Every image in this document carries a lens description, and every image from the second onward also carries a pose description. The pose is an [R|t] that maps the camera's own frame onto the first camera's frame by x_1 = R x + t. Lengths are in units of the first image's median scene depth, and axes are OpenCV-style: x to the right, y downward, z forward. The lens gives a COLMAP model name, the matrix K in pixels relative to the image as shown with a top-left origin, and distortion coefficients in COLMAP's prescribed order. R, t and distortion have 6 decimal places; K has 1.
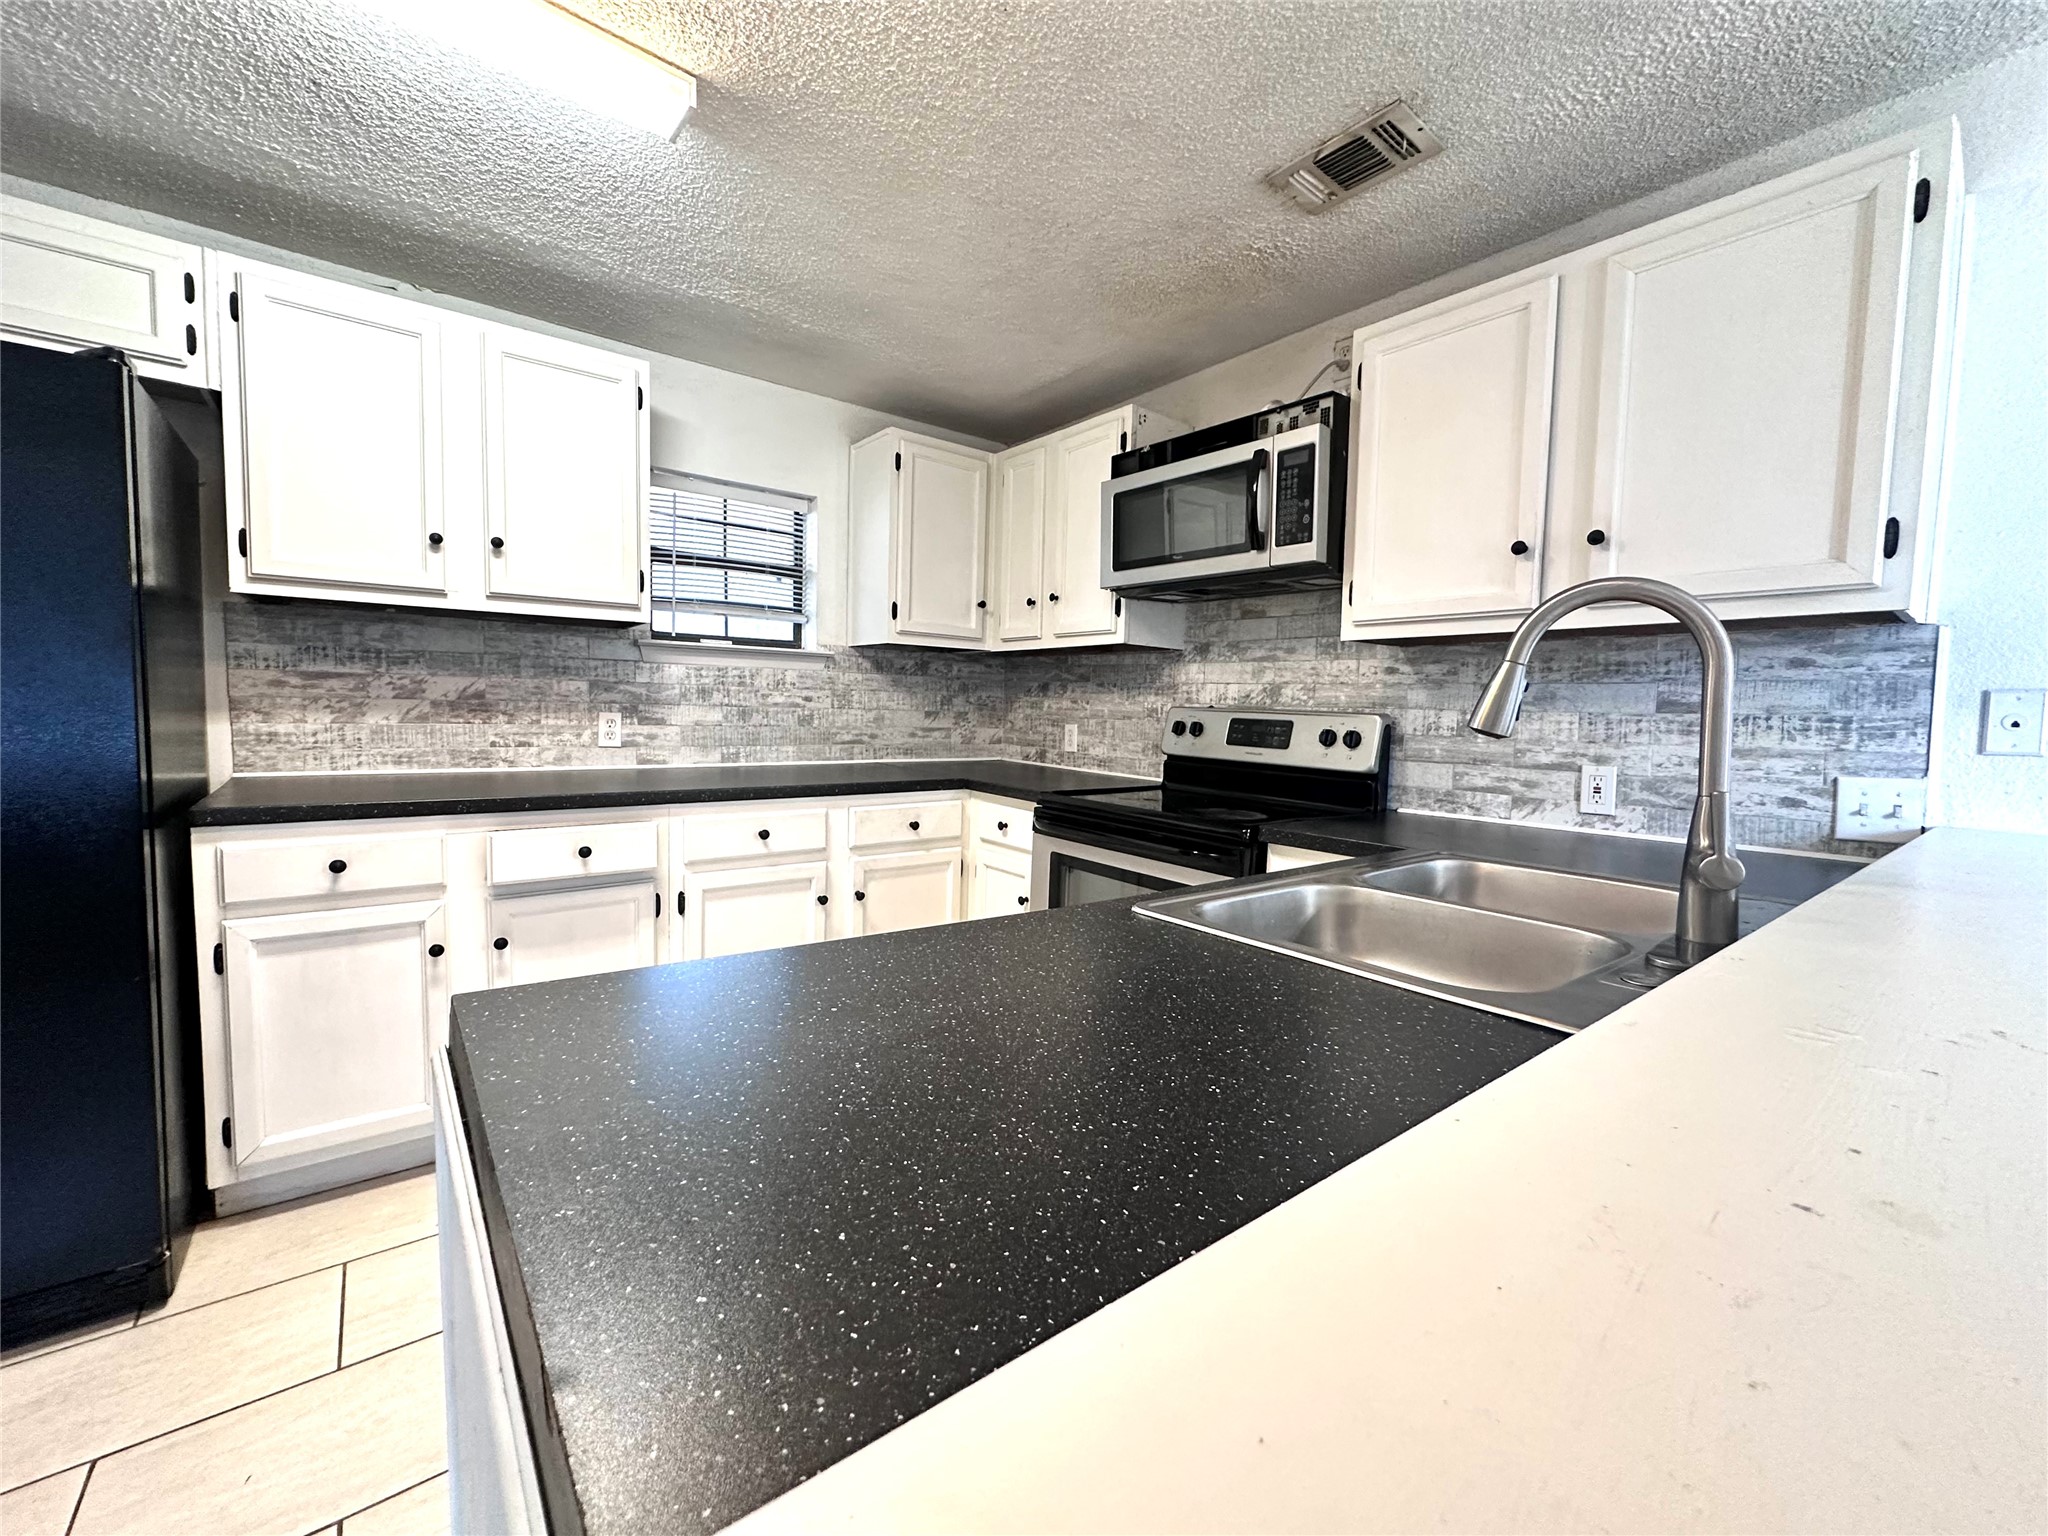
lens RADIAL K [[817.4, 0, 1023.7], [0, 817.4, 765.5], [0, 0, 1]] dist [-0.005218, 0.001008]
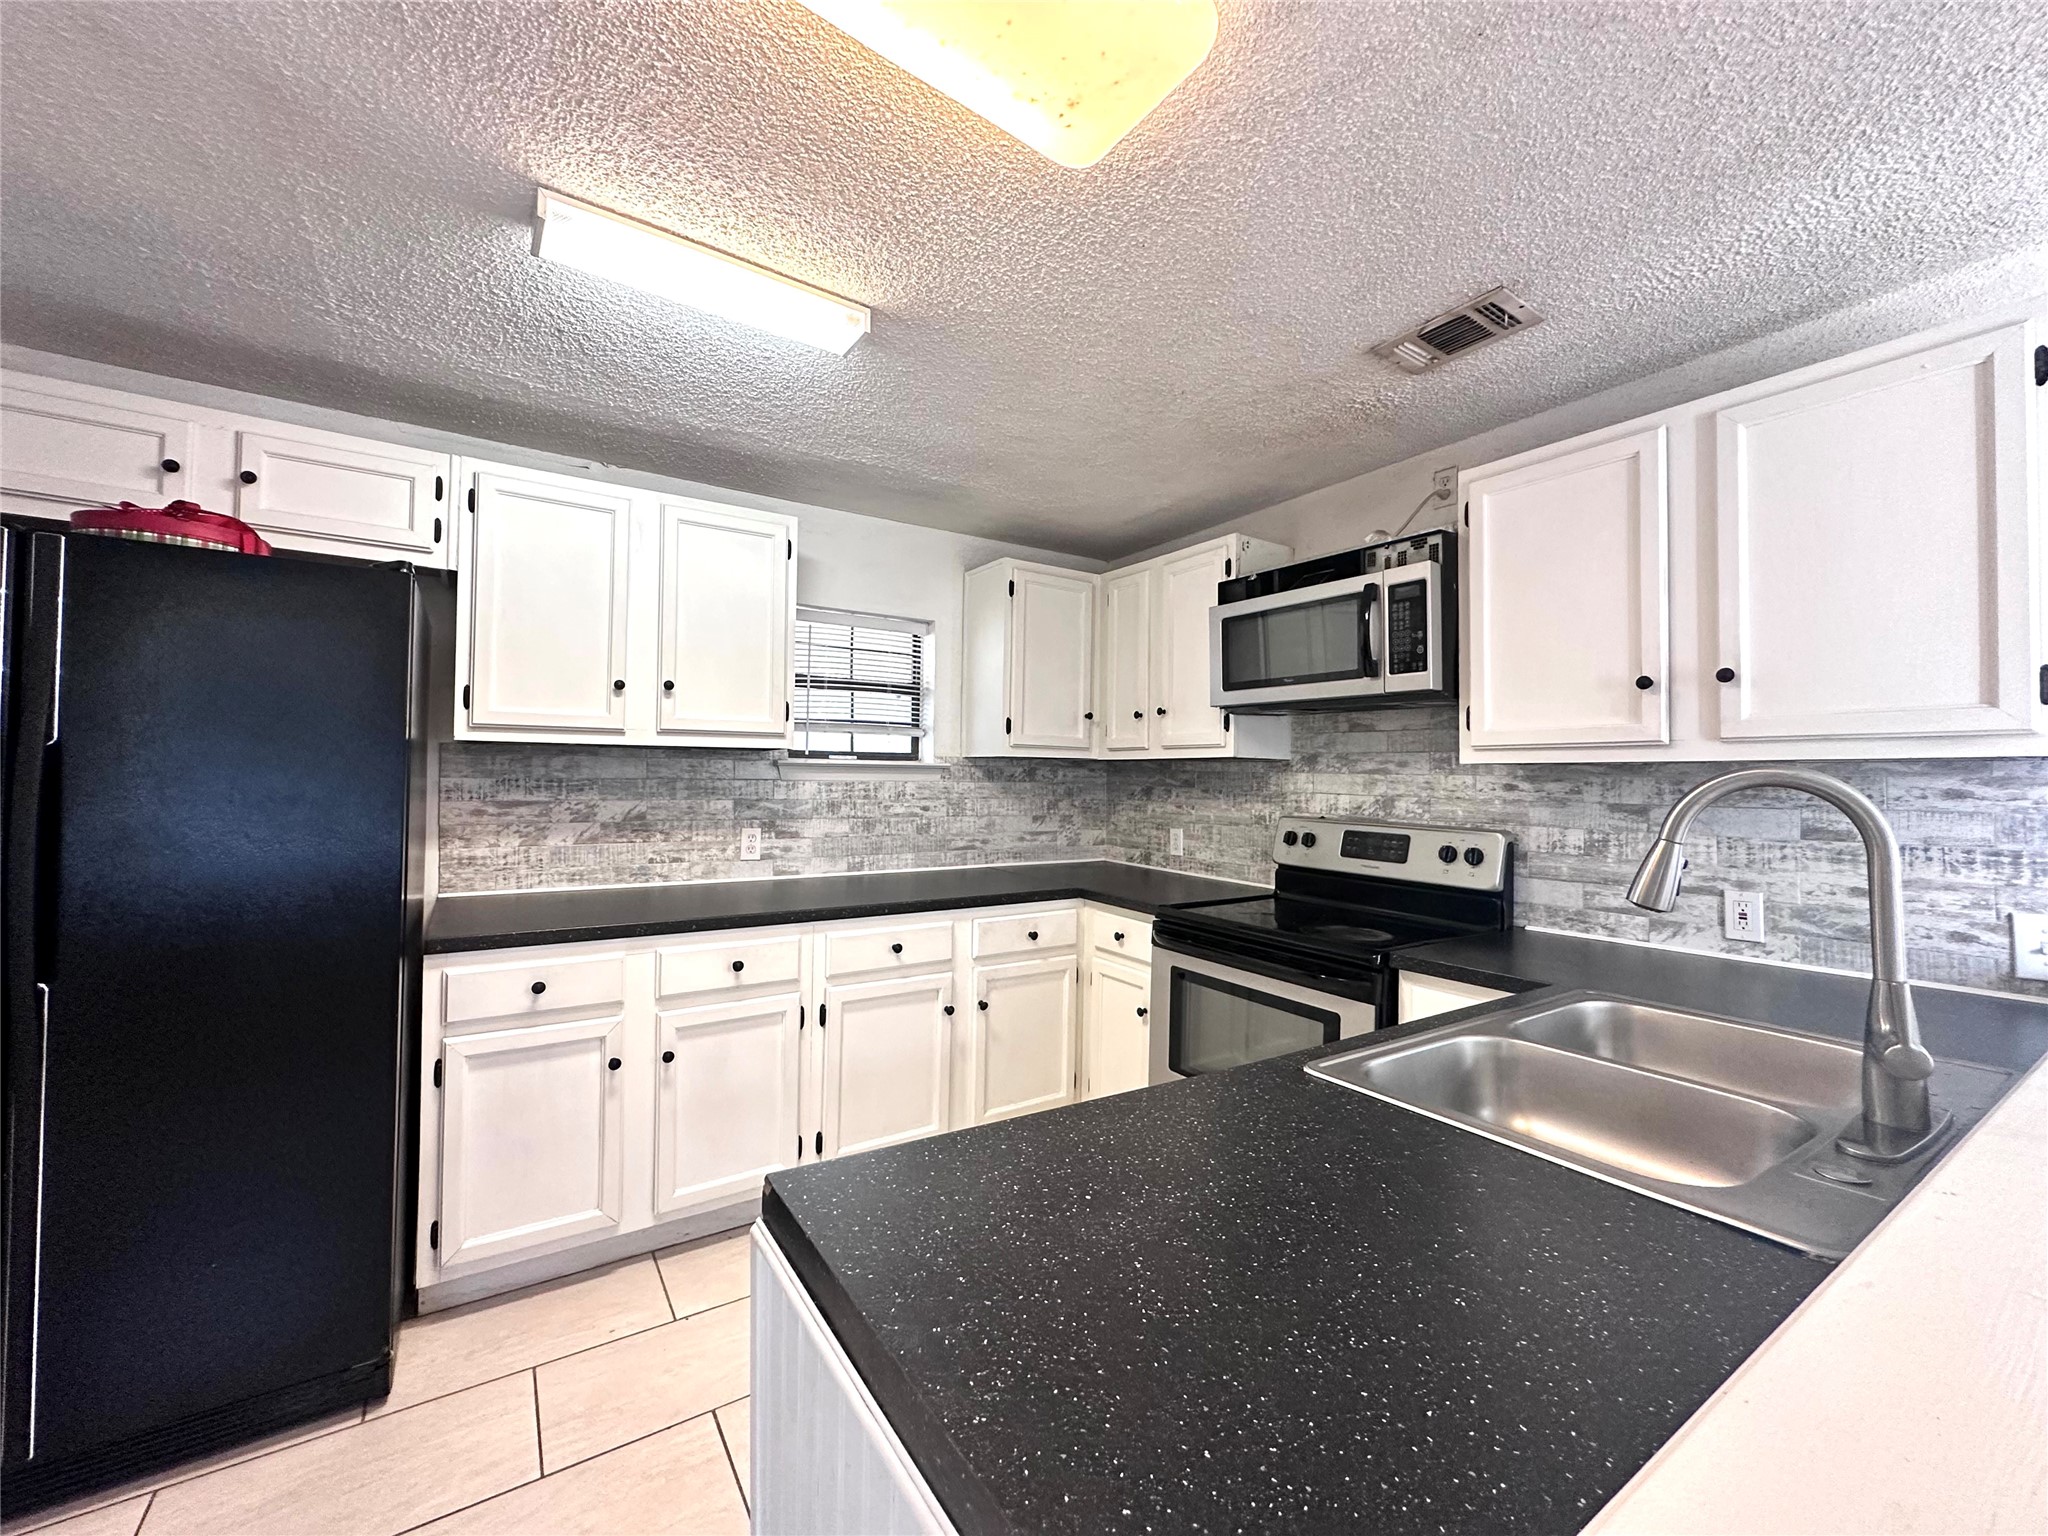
lens RADIAL K [[817.4, 0, 1023.6], [0, 817.4, 765.7], [0, 0, 1]] dist [-0.005218, 0.001008]
pose [[0.996071, -0.014118, -0.087425, -0.066563], [0.006427, 0.996132, -0.087639, -0.064233], [0.088324, 0.086733, 0.992309, -0.062168]]
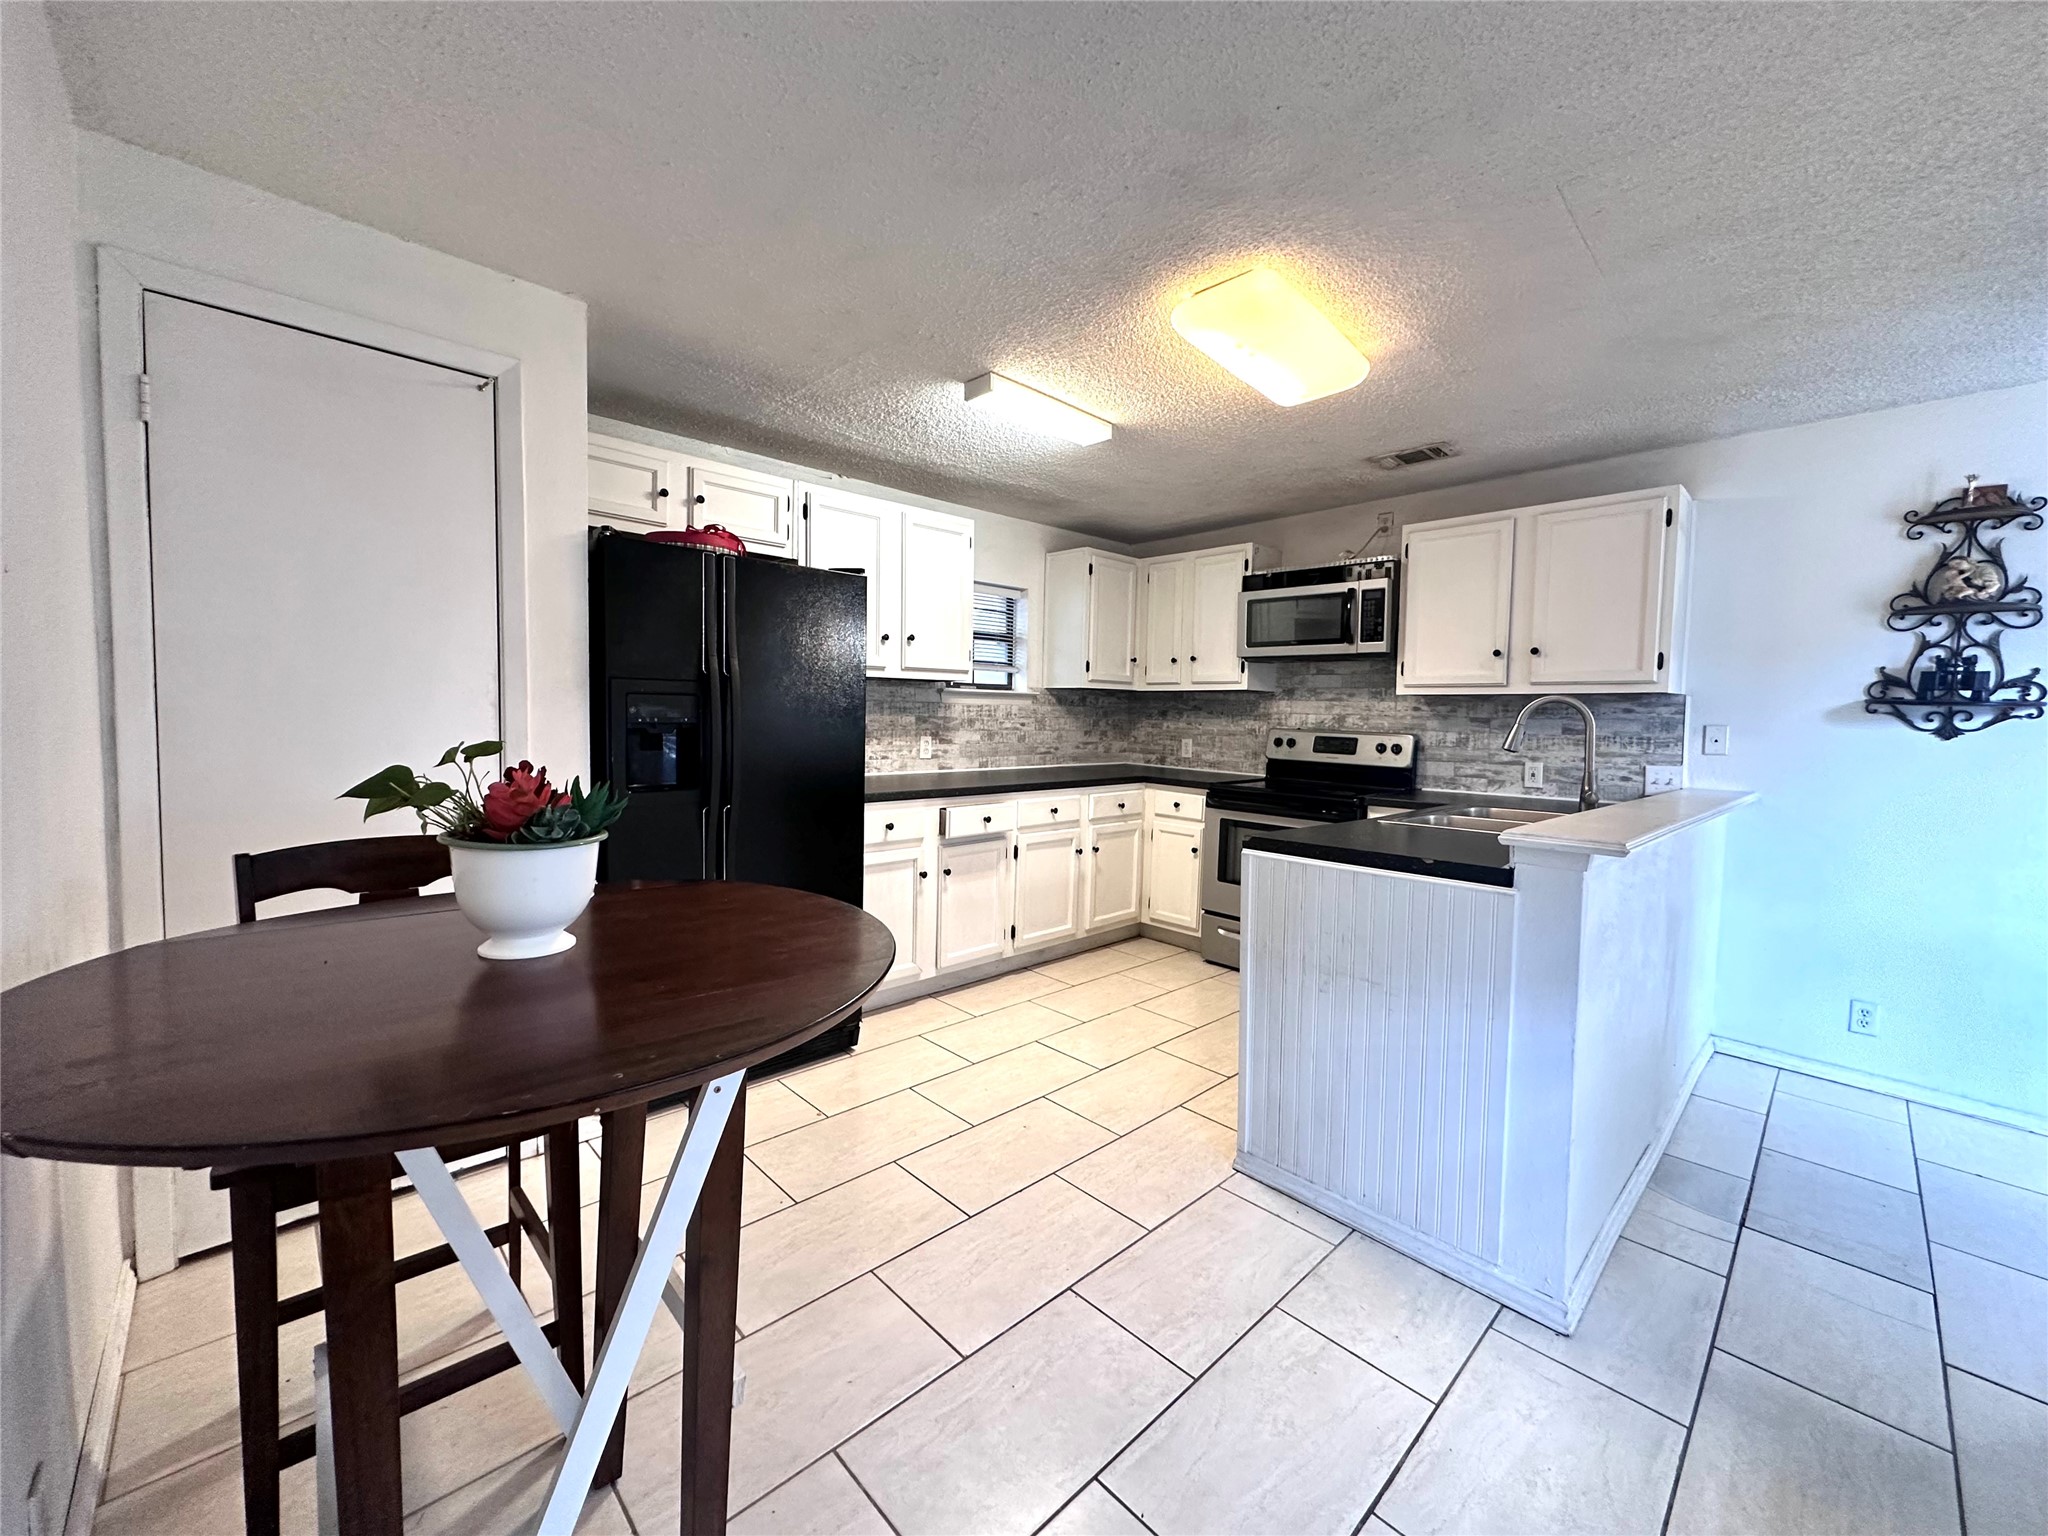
lens RADIAL K [[817.4, 0, 1024.0], [0, 817.4, 766.1], [0, 0, 1]] dist [-0.005218, 0.001008]
pose [[0.995459, -0.013897, 0.094171, -0.598768], [0.014292, 0.999892, -0.003522, -0.000689], [-0.094111, 0.004852, 0.995550, -0.712211]]
